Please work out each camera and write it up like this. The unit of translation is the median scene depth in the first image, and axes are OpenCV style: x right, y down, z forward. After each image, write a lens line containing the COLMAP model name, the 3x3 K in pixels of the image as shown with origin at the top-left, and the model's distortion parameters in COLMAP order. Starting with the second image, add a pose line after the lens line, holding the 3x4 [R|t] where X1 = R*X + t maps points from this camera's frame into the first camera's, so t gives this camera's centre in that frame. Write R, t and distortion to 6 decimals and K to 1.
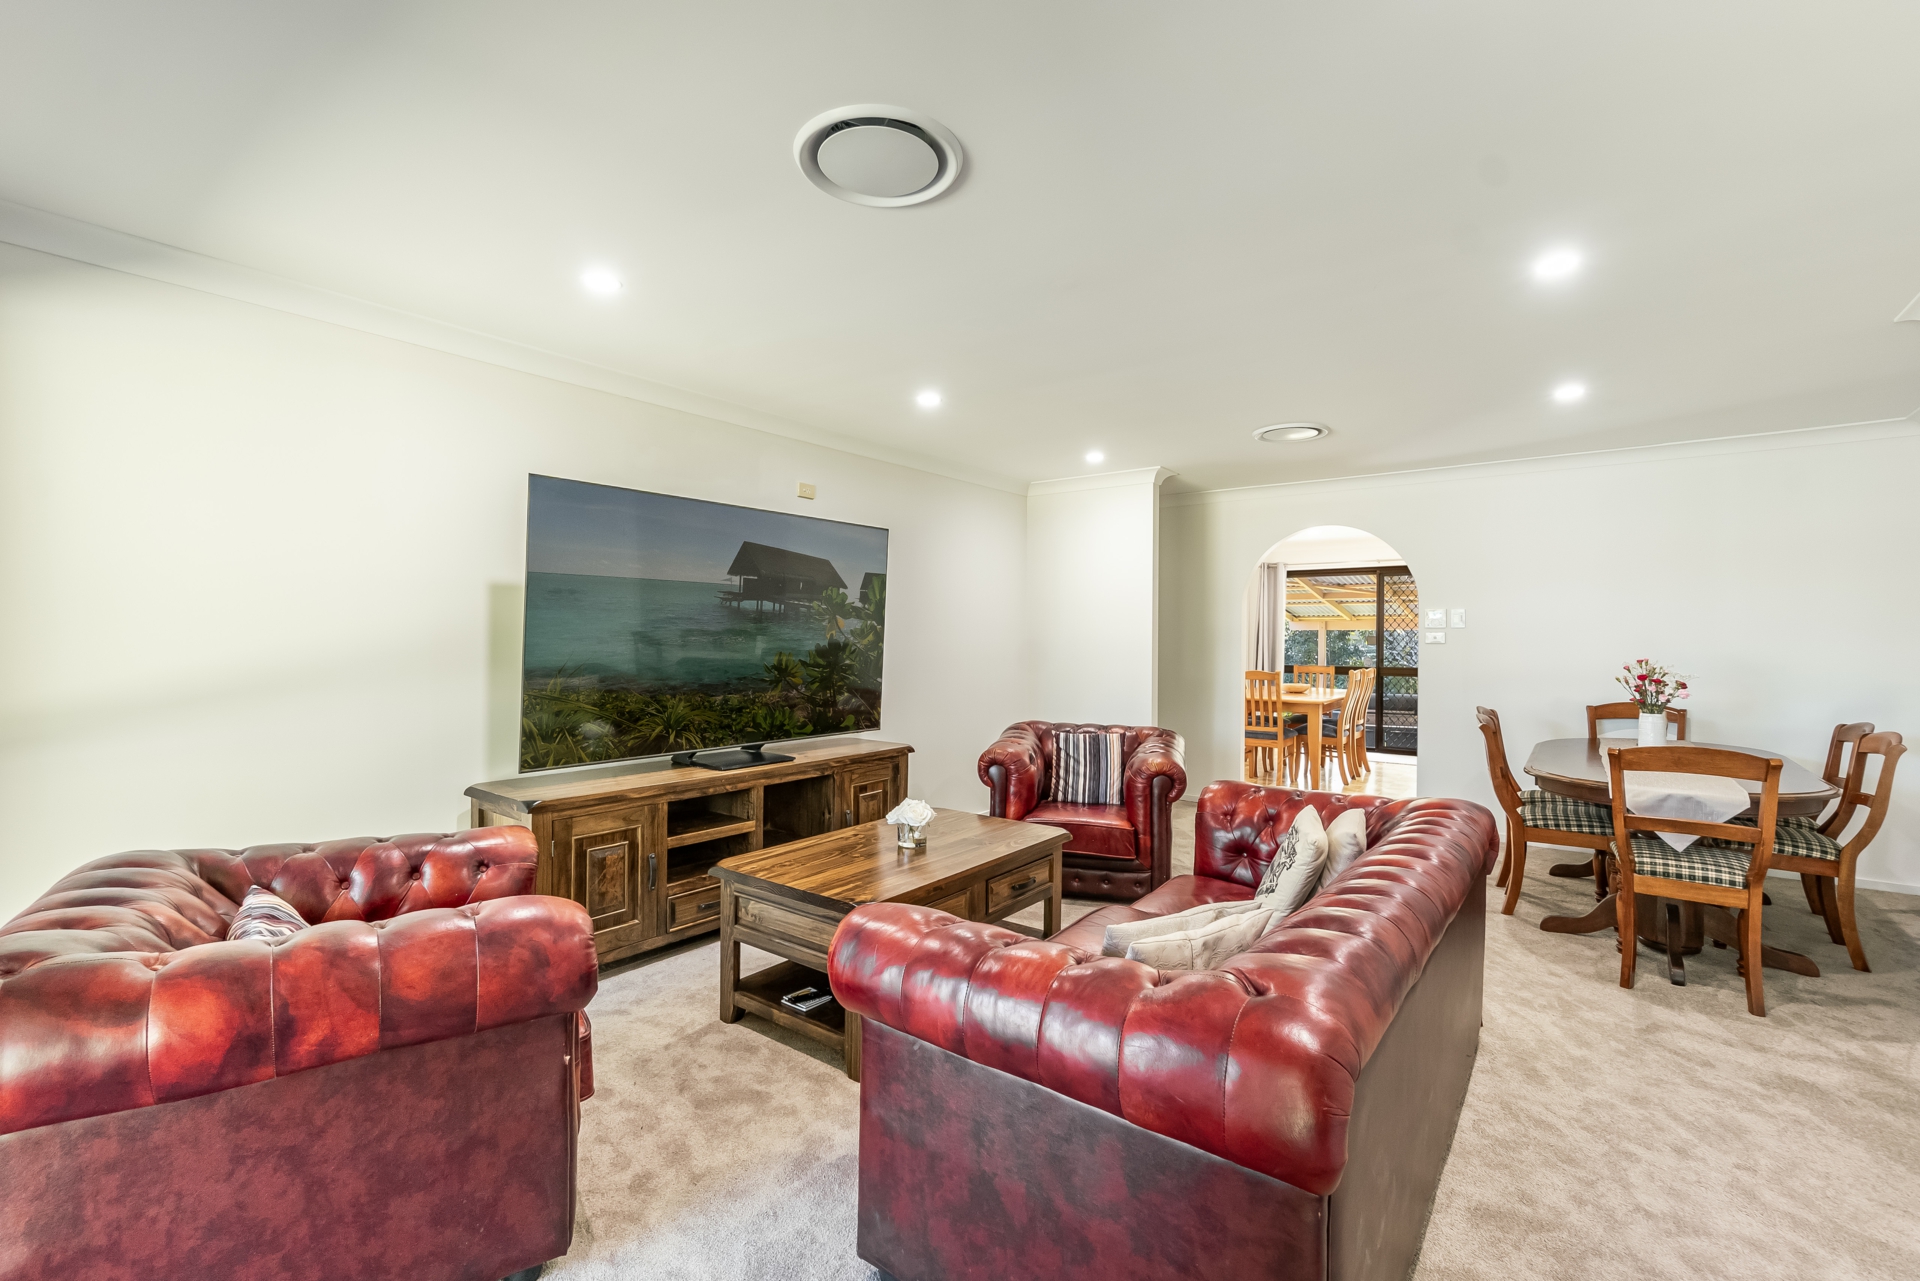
lens RADIAL K [[836.6, 0, 960.0], [0, 836.6, 640.5], [0, 0, 1]] dist [-0.000424, -0.000126]
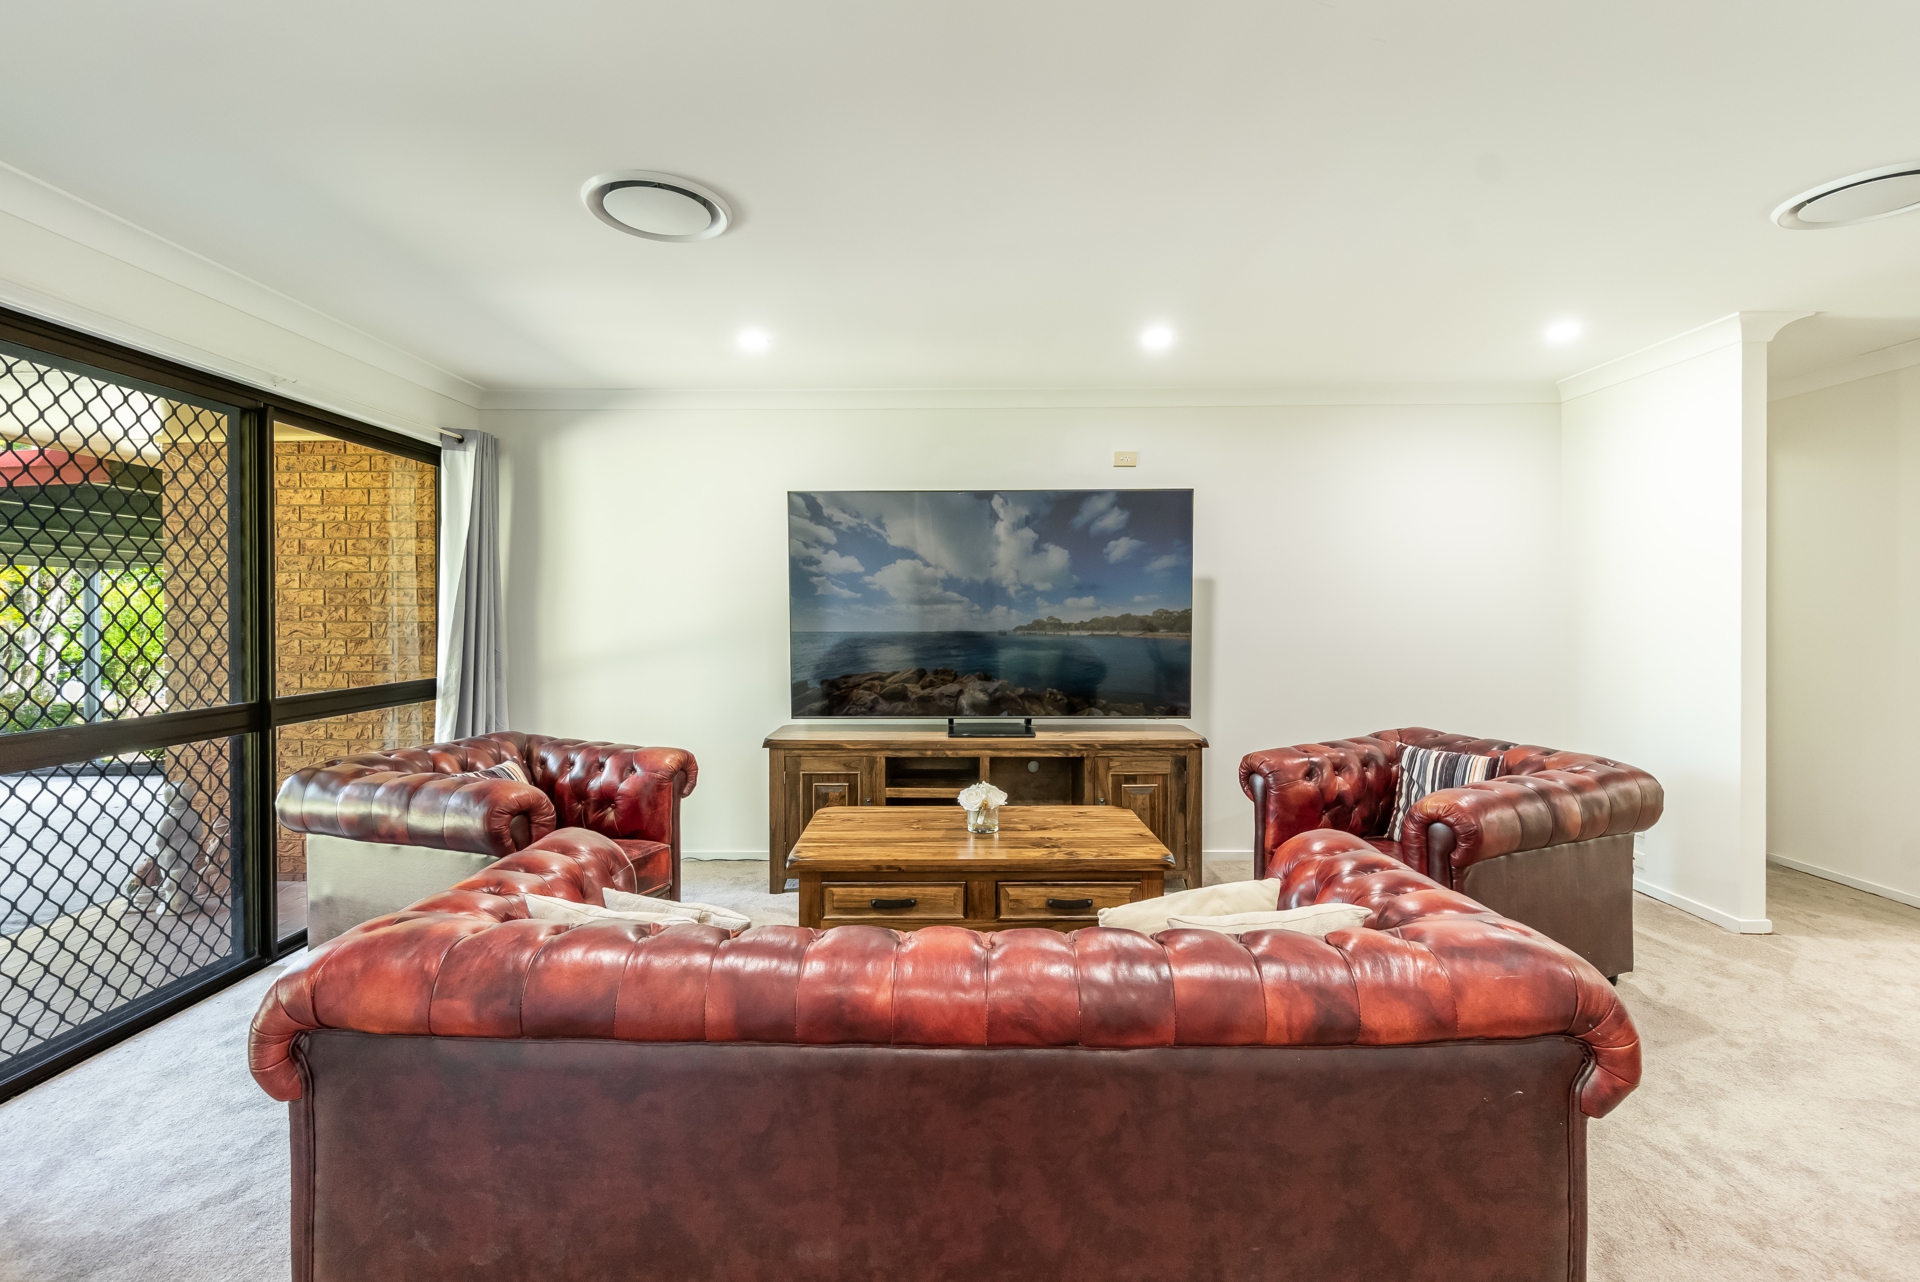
lens RADIAL K [[836.6, 0, 960.0], [0, 836.6, 641.0], [0, 0, 1]] dist [-0.000424, -0.000126]
pose [[0.606464, 0.020181, -0.794855, 0.571949], [0.003804, 0.999593, 0.028281, -0.000731], [0.795102, -0.020175, 0.606140, 0.341724]]
